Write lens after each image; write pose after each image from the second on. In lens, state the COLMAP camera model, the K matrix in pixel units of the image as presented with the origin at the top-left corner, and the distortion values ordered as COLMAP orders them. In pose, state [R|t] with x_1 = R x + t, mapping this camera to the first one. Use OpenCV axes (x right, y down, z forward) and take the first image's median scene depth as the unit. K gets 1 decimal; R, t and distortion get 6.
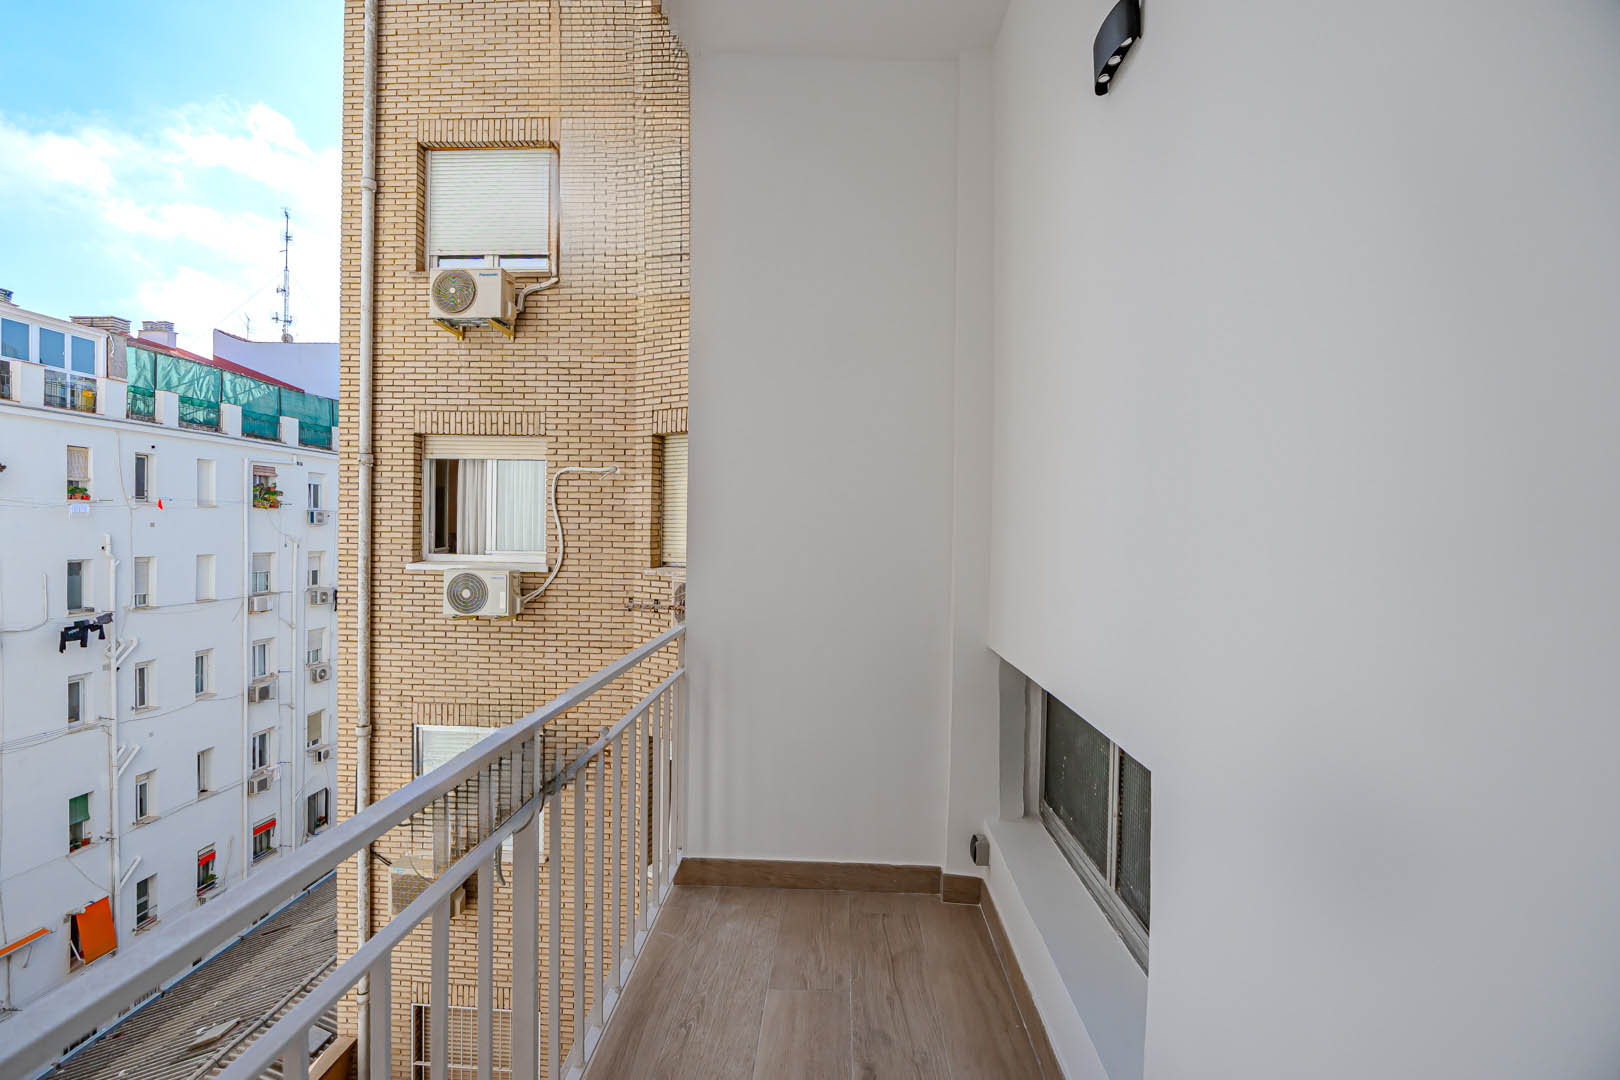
lens RADIAL K [[671.5, 0, 810.4], [0, 671.5, 535.9], [0, 0, 1]] dist [-0.013072, 0.000357]
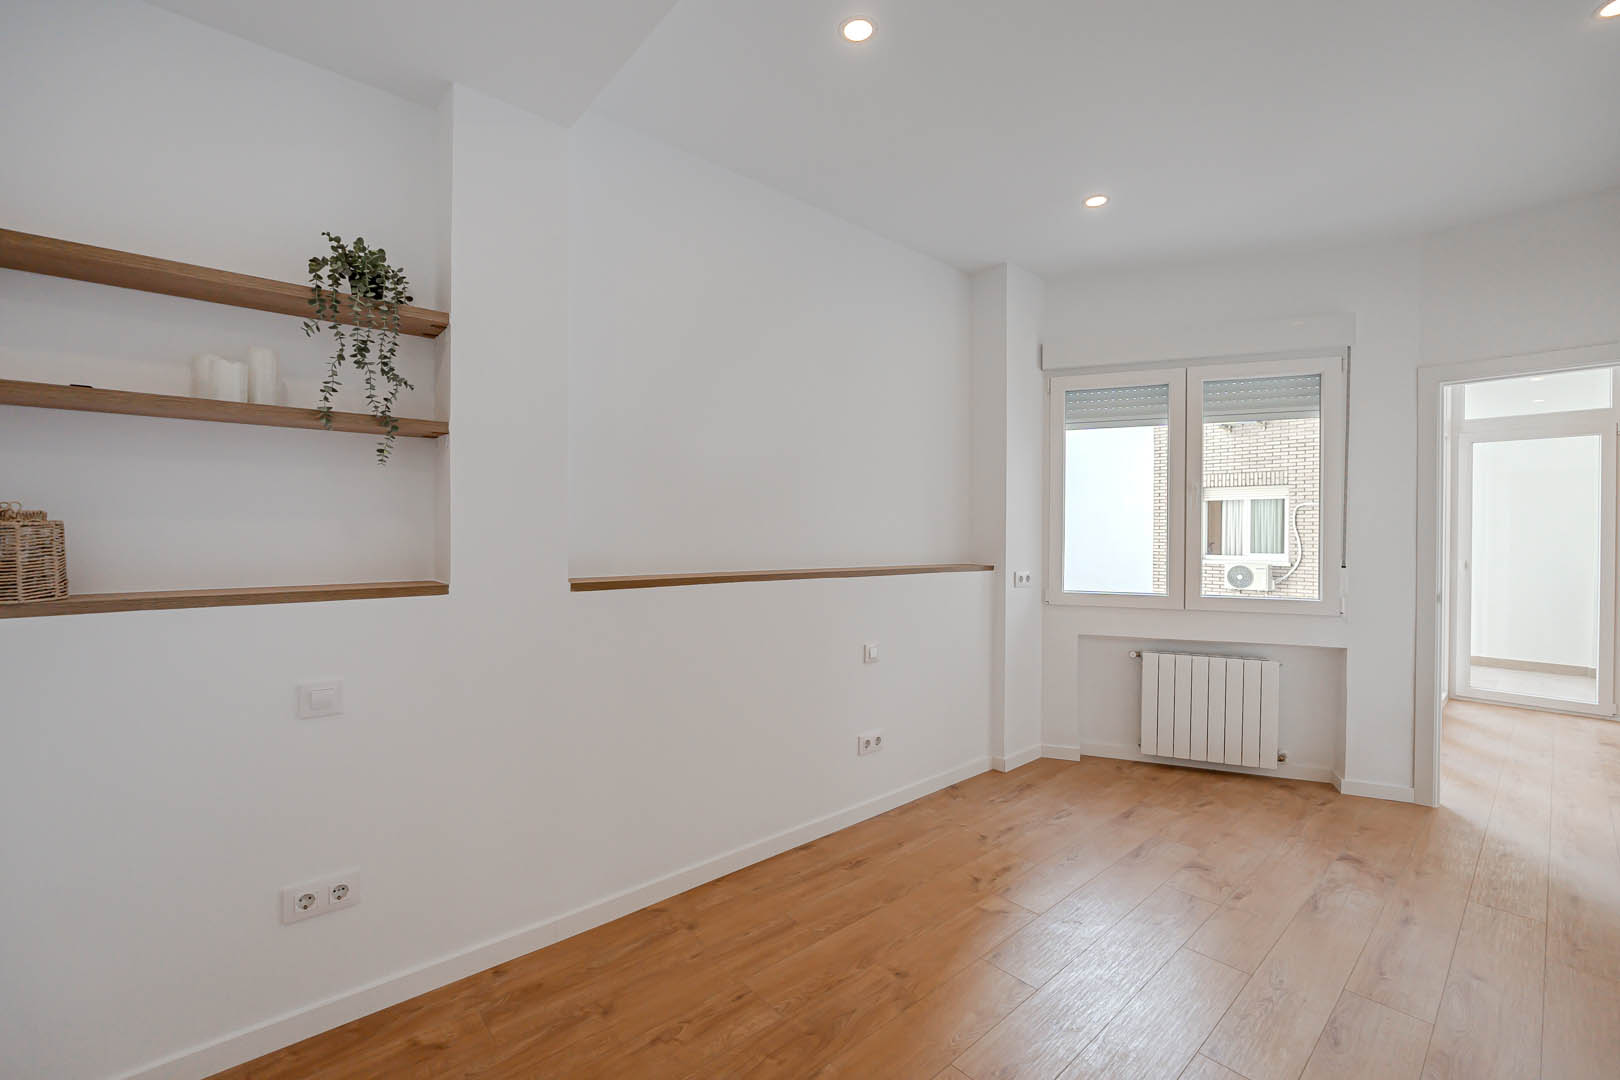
lens RADIAL K [[671.5, 0, 810.4], [0, 671.5, 535.9], [0, 0, 1]] dist [-0.013072, 0.000357]
pose [[0.698901, -0.008914, -0.715163, -0.041080], [-0.001780, 0.999898, -0.014202, 0.003852], [0.715217, 0.011198, 0.698813, -1.005033]]
